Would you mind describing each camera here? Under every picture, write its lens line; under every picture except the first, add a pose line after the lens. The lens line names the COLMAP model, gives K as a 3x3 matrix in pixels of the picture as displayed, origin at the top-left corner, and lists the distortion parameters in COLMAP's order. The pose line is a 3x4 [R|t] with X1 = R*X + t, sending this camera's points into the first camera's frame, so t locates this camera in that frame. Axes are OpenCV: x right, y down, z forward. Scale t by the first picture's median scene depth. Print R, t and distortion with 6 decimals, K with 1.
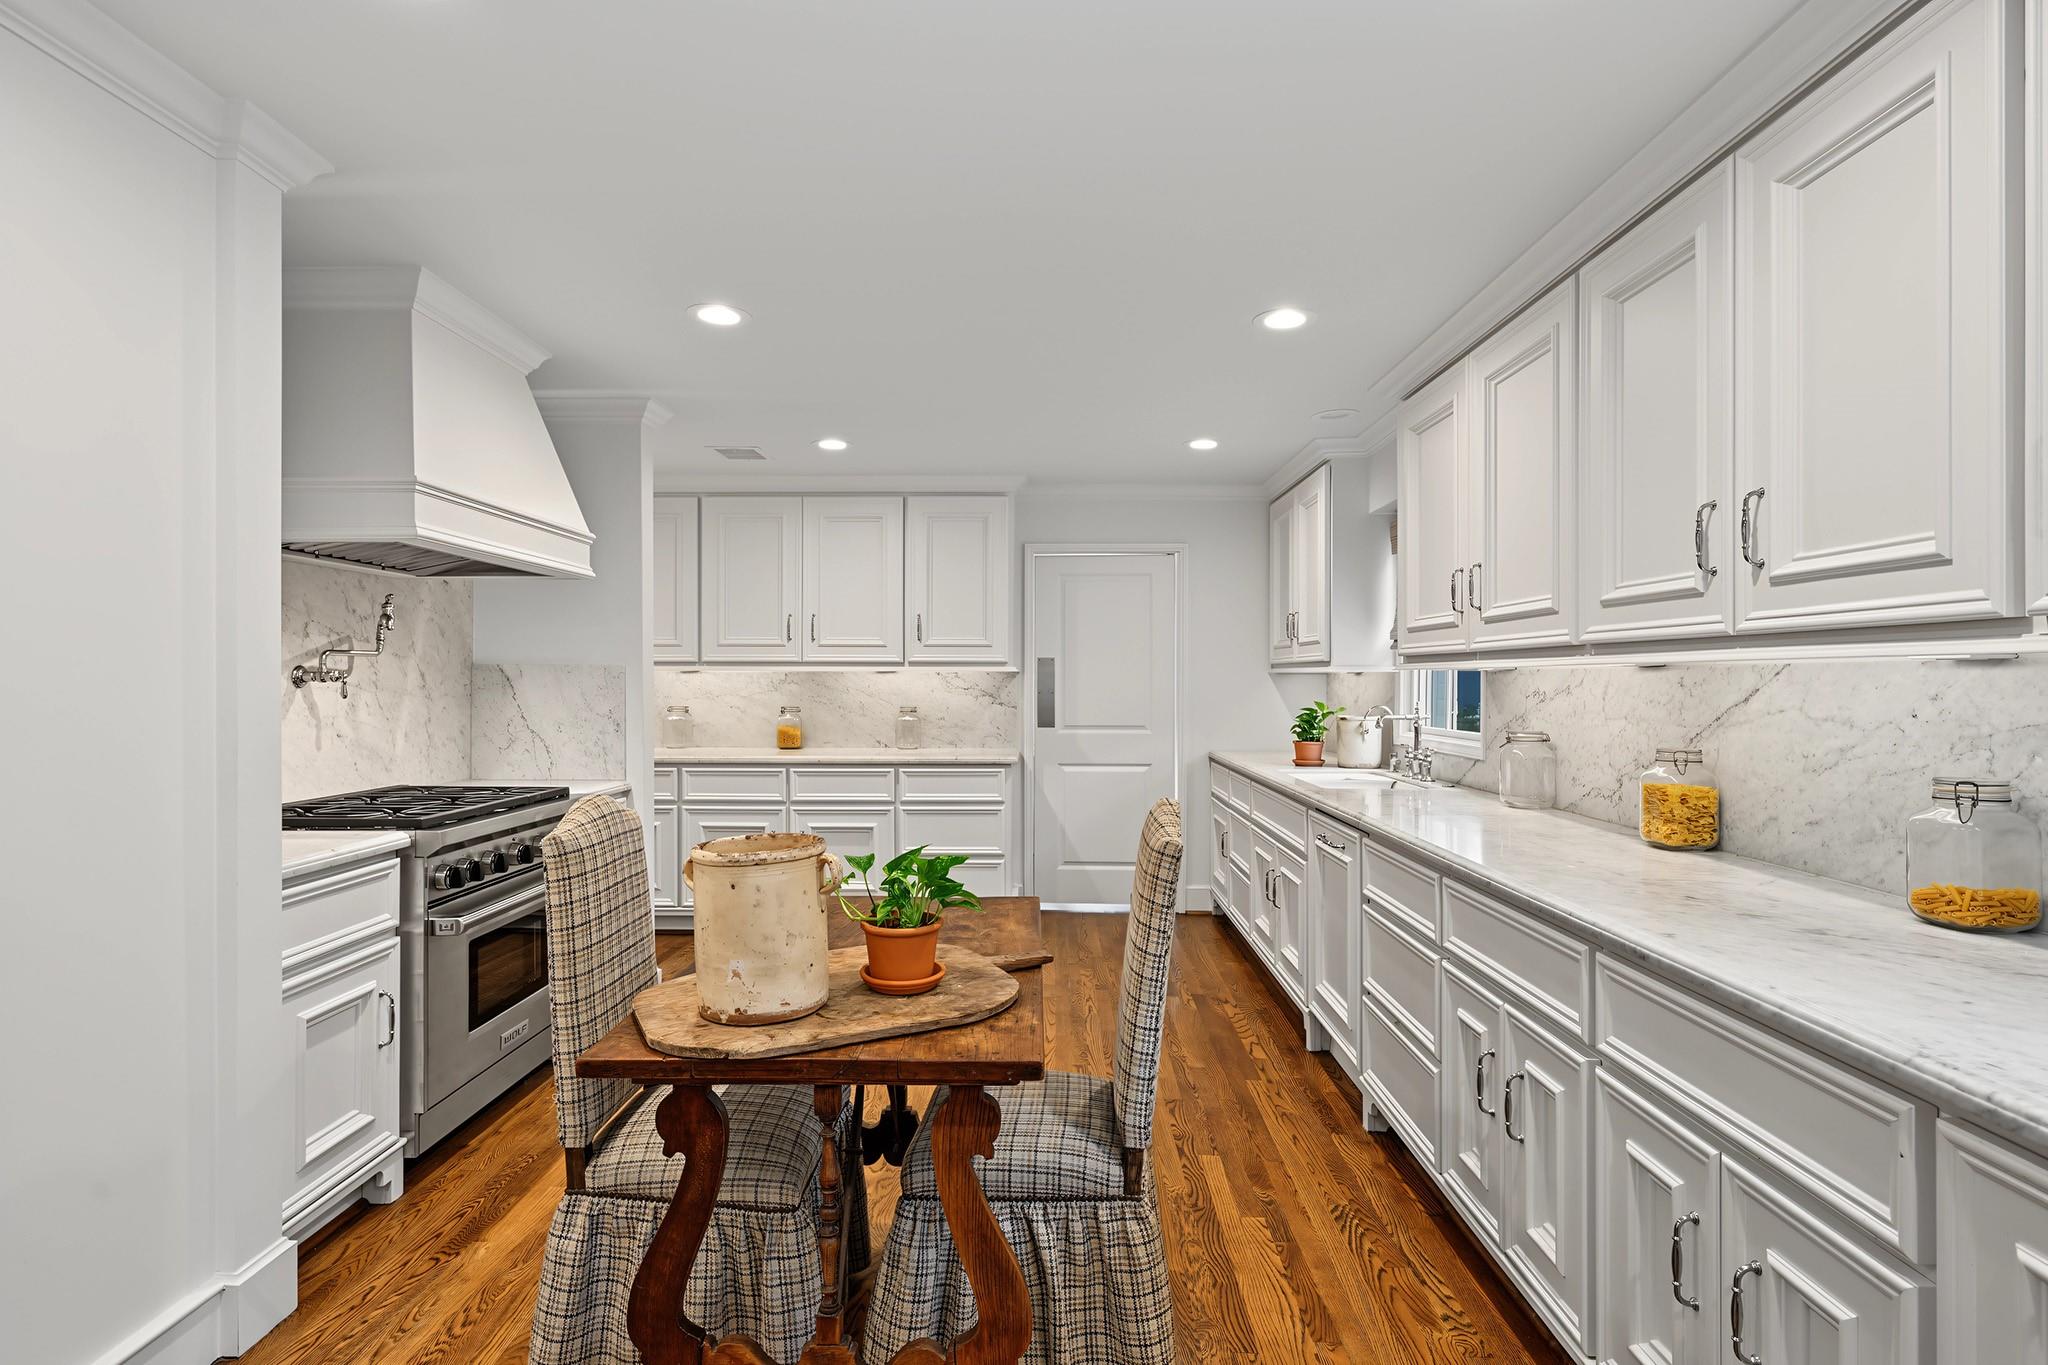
lens RADIAL K [[1025.2, 0, 1017.0], [0, 1025.2, 681.1], [0, 0, 1]] dist [-0.000523, -0.000655]
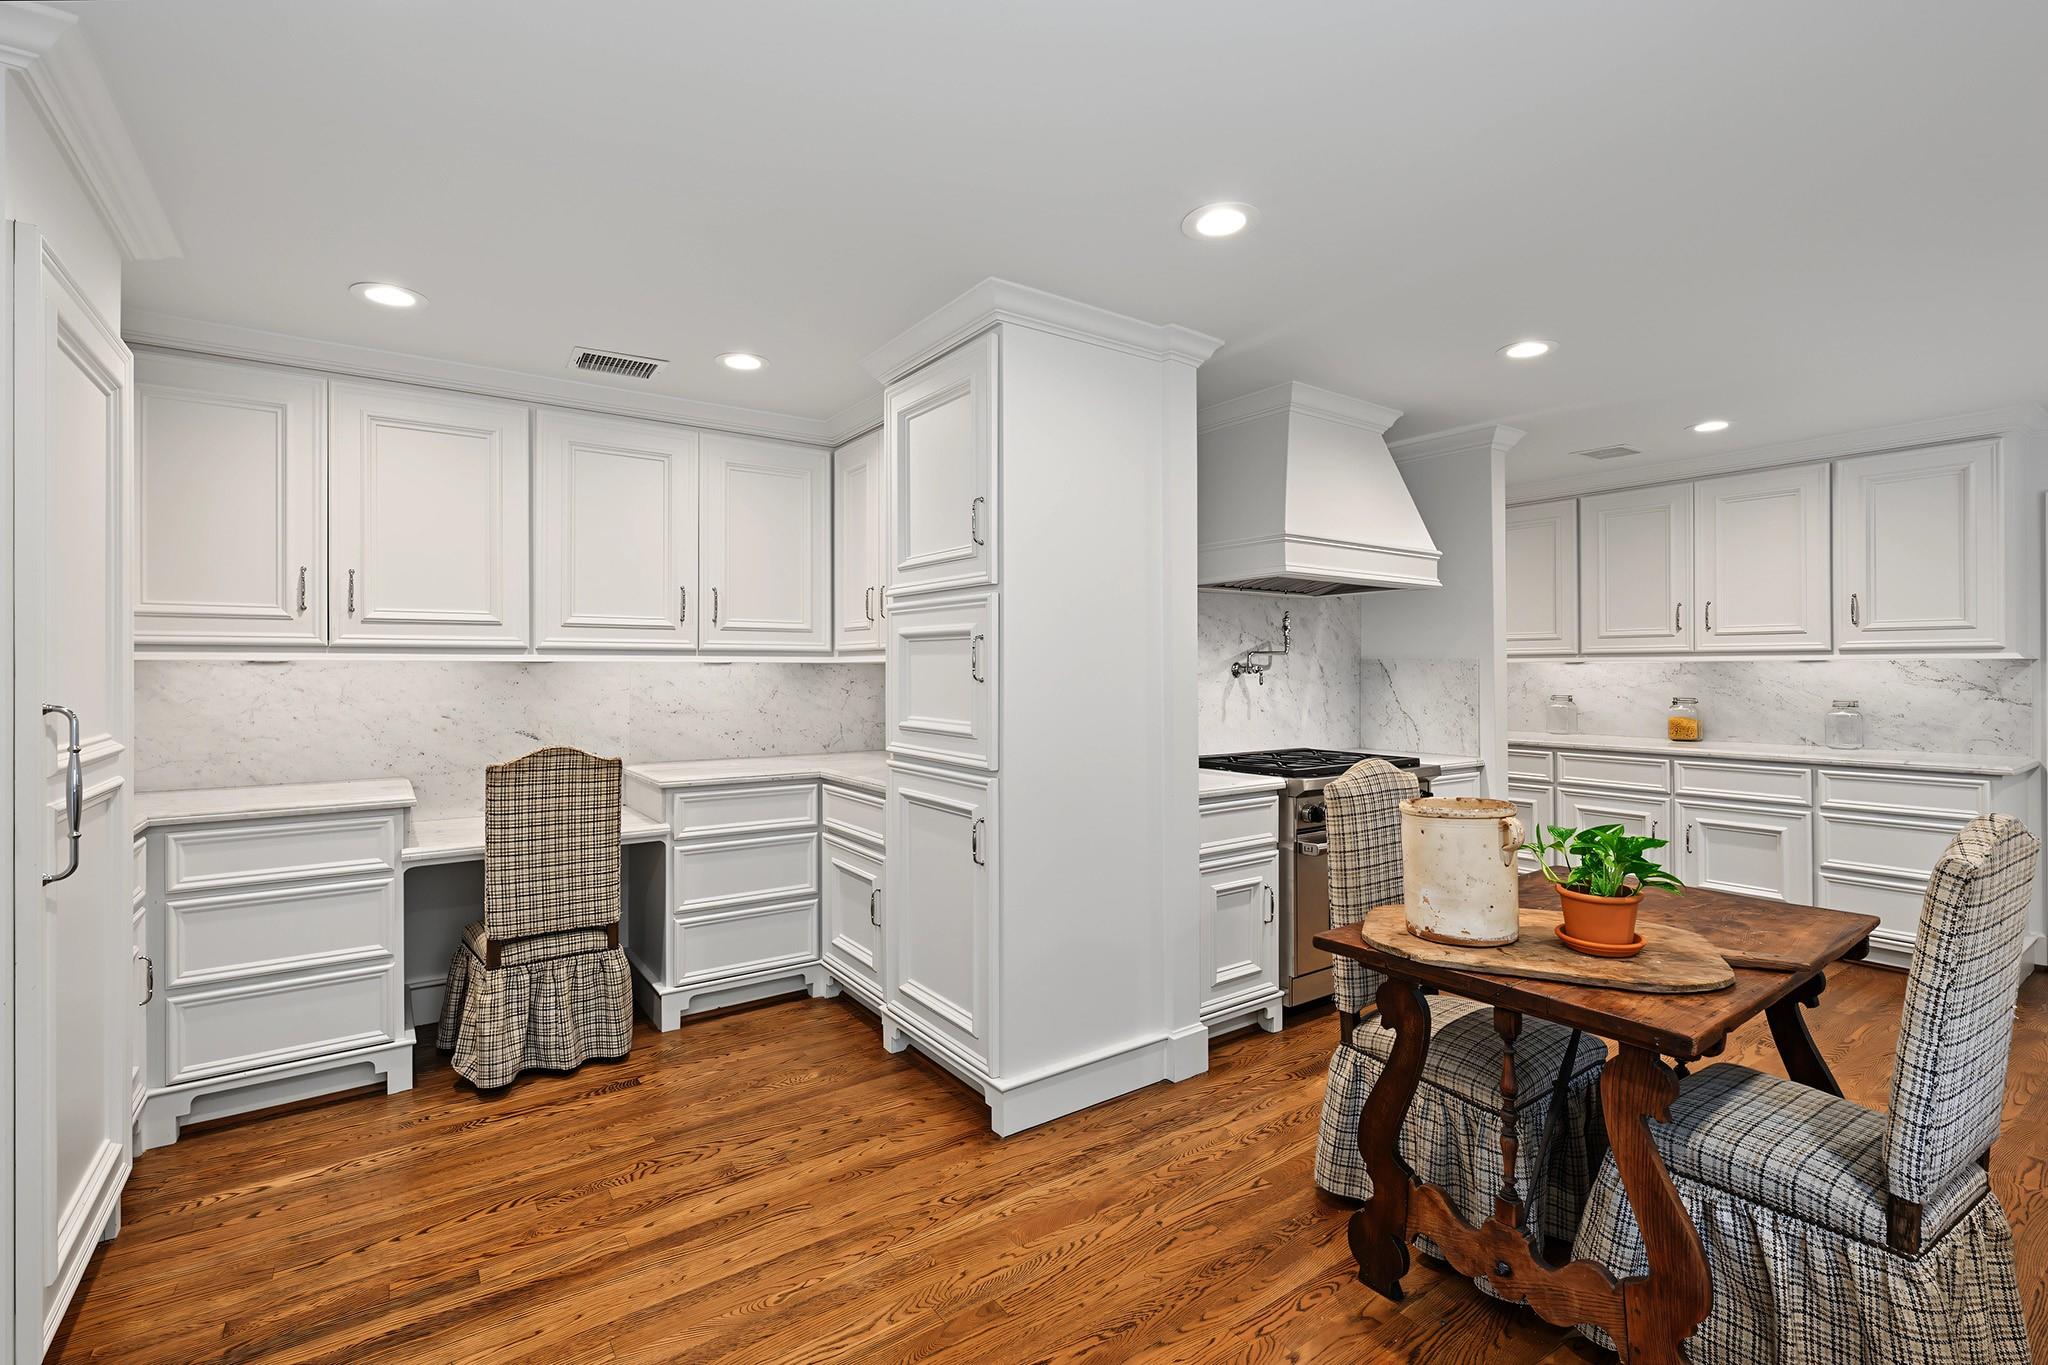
lens RADIAL K [[912.2, 0, 1019.3], [0, 912.2, 670.1], [0, 0, 1]] dist [0.000878, 0.000089]
pose [[0.600449, -0.003912, -0.799654, 0.209904], [0.003066, 0.999992, -0.002590, -0.002347], [0.799657, -0.000896, 0.600456, -0.064329]]
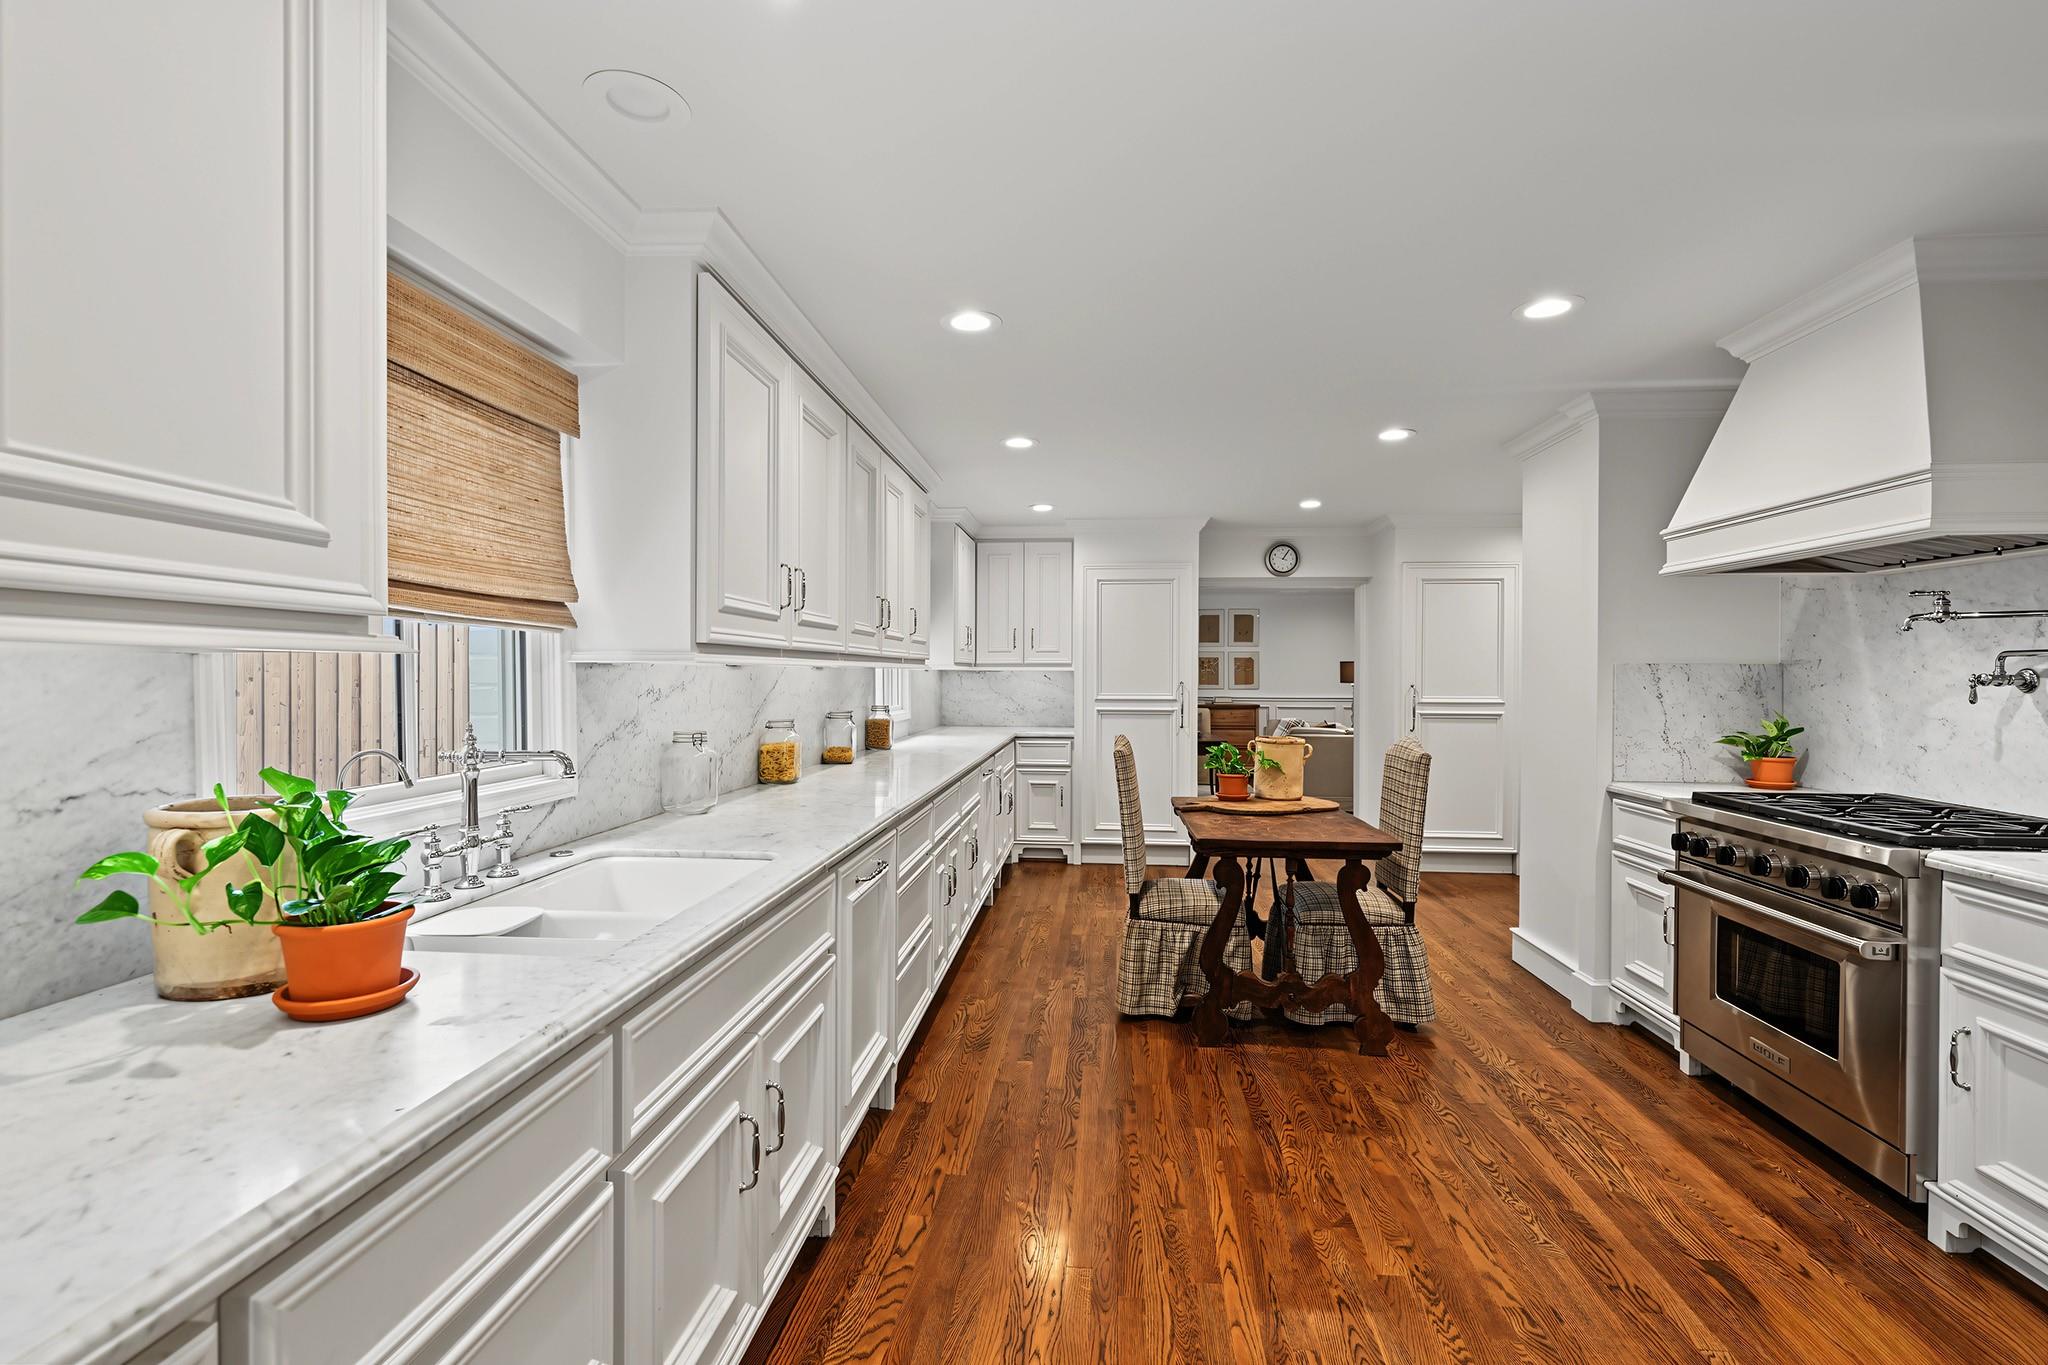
lens RADIAL K [[929.4, 0, 1021.4], [0, 929.4, 680.9], [0, 0, 1]] dist [0.000336, 0.000448]
pose [[-0.997726, -0.005887, 0.067139, 0.168024], [-0.005341, 0.999951, 0.008311, -0.006563], [-0.067185, 0.007934, -0.997709, 2.181910]]
